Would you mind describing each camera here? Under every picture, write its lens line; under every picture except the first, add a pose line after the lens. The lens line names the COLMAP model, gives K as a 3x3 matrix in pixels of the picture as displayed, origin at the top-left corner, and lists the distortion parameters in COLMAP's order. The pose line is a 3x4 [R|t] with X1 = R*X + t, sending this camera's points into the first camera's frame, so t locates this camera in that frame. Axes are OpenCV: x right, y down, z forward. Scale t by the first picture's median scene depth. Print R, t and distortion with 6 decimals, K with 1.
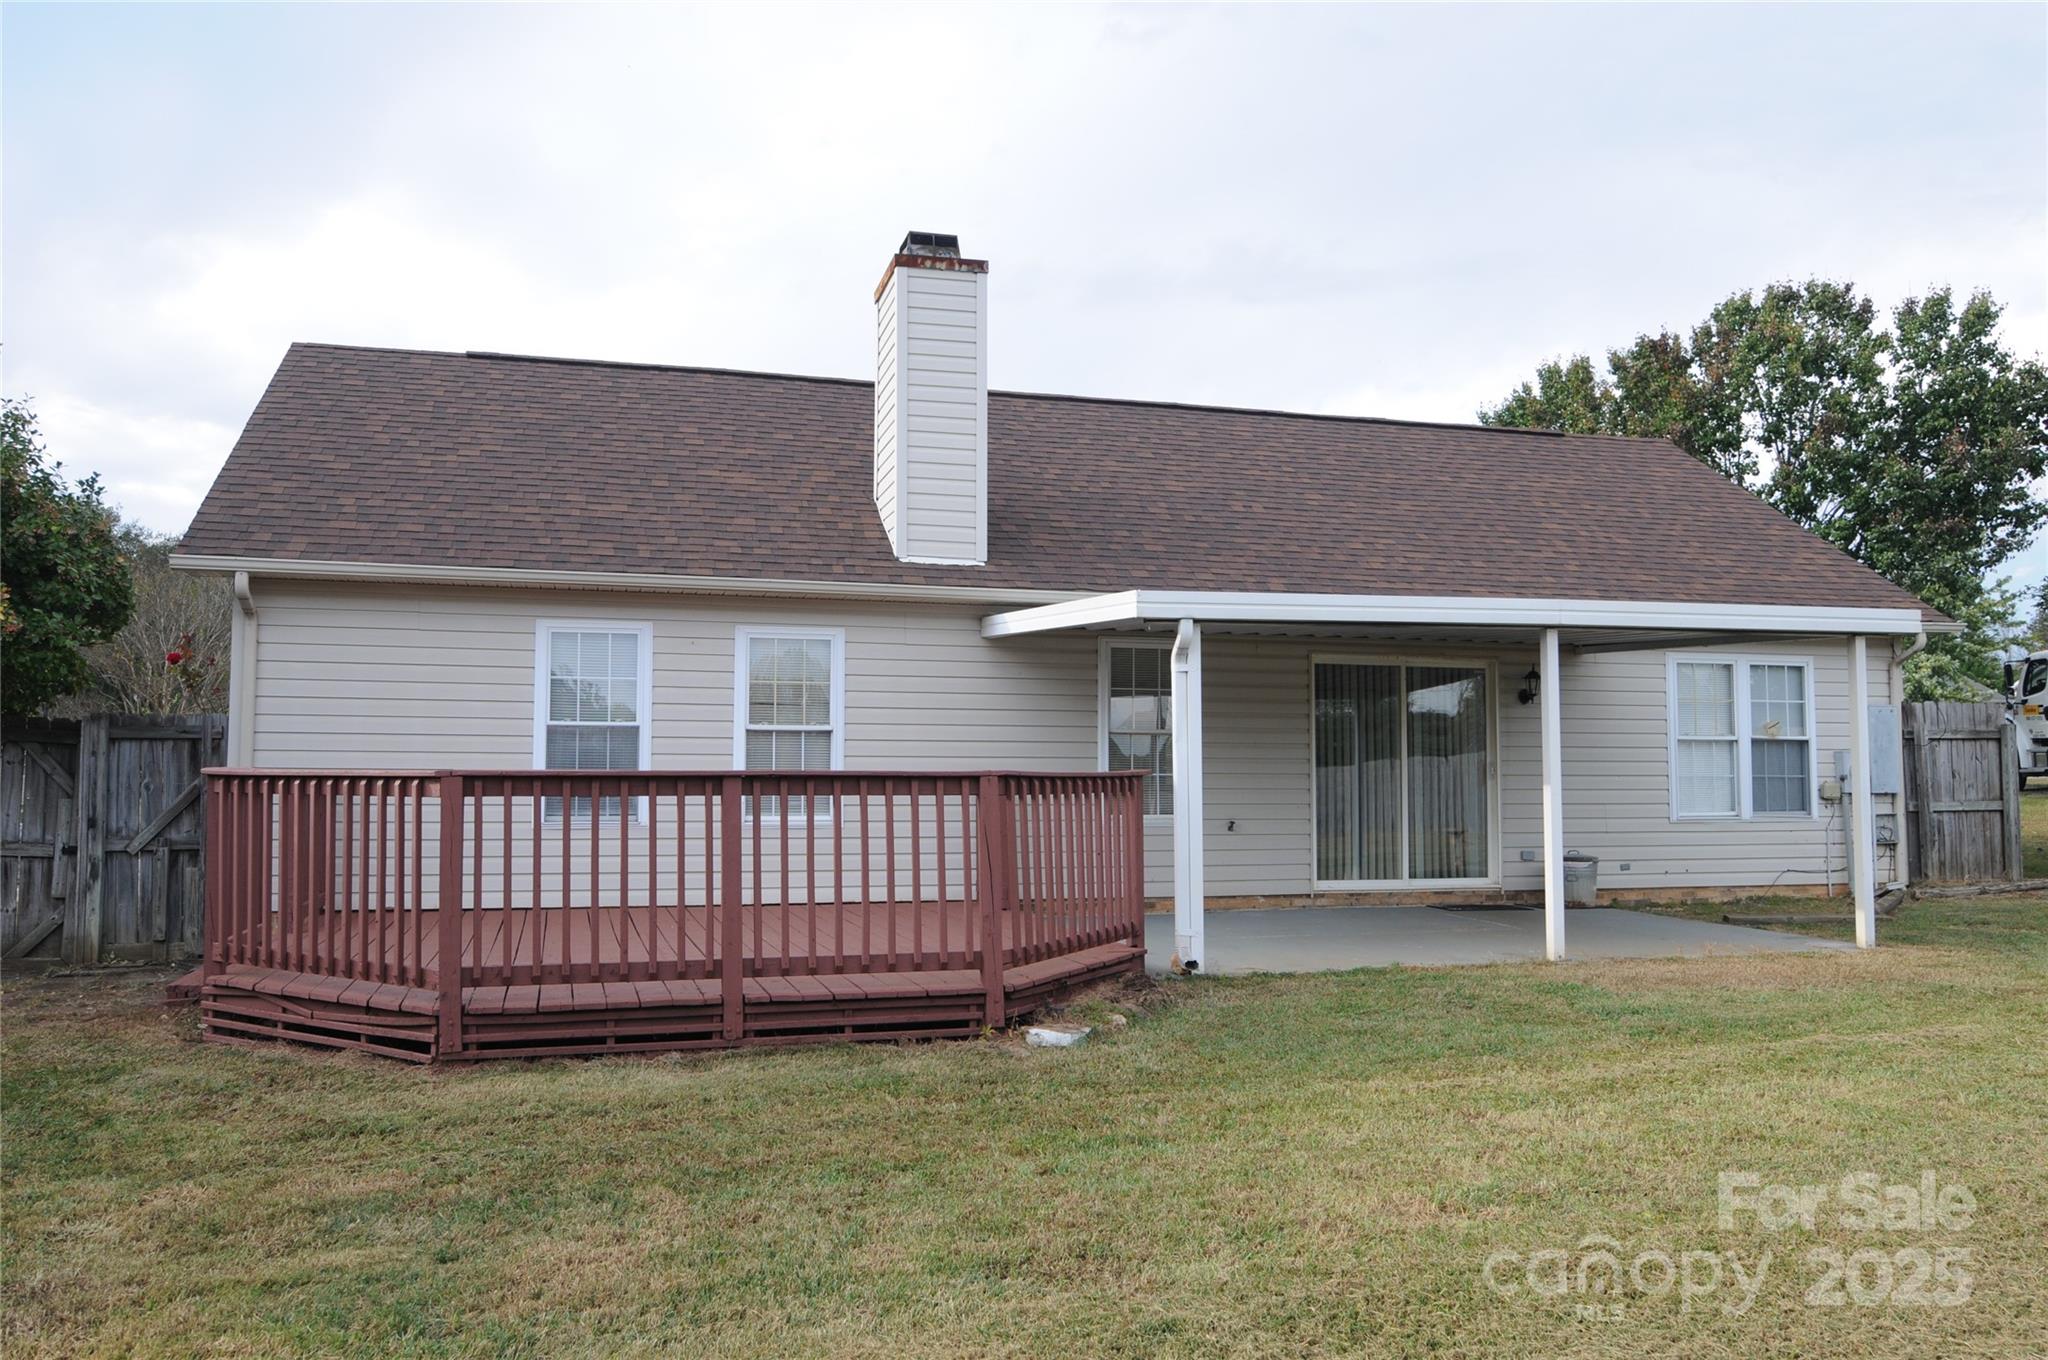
lens RADIAL K [[1530.4, 0, 1027.5], [0, 1530.4, 690.5], [0, 0, 1]] dist [-0.016020, -0.006188]
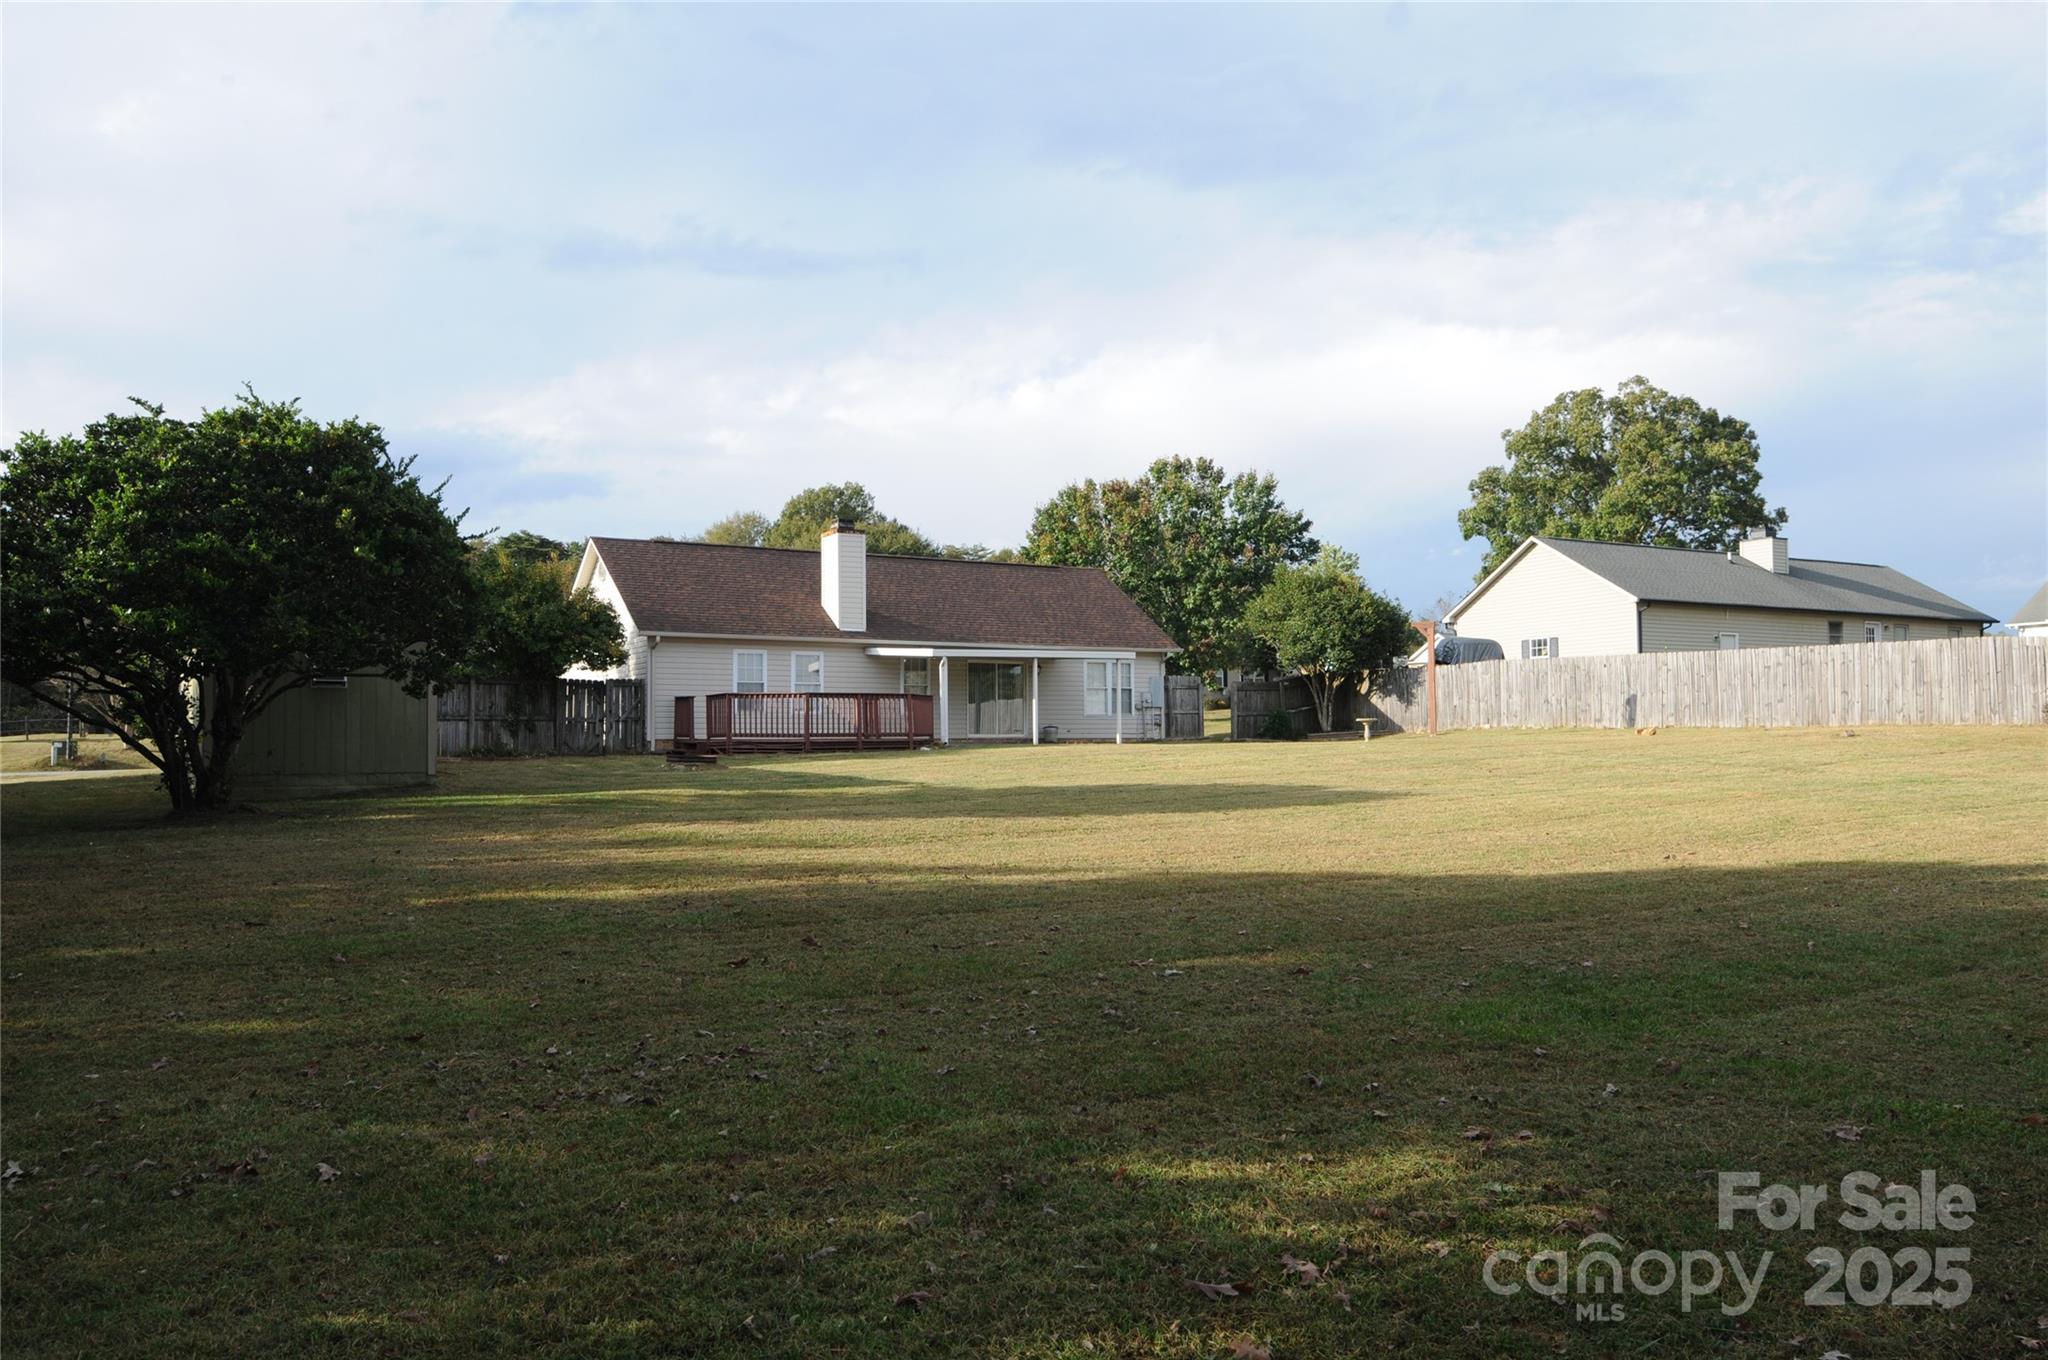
lens RADIAL K [[1530.4, 0, 1012.6], [0, 1530.4, 686.7], [0, 0, 1]] dist [-0.016020, -0.006188]
pose [[0.964140, -0.001179, 0.265391, -0.250989], [-0.004066, 0.999807, 0.019212, -0.014001], [-0.265363, -0.019602, 0.963949, -0.911134]]
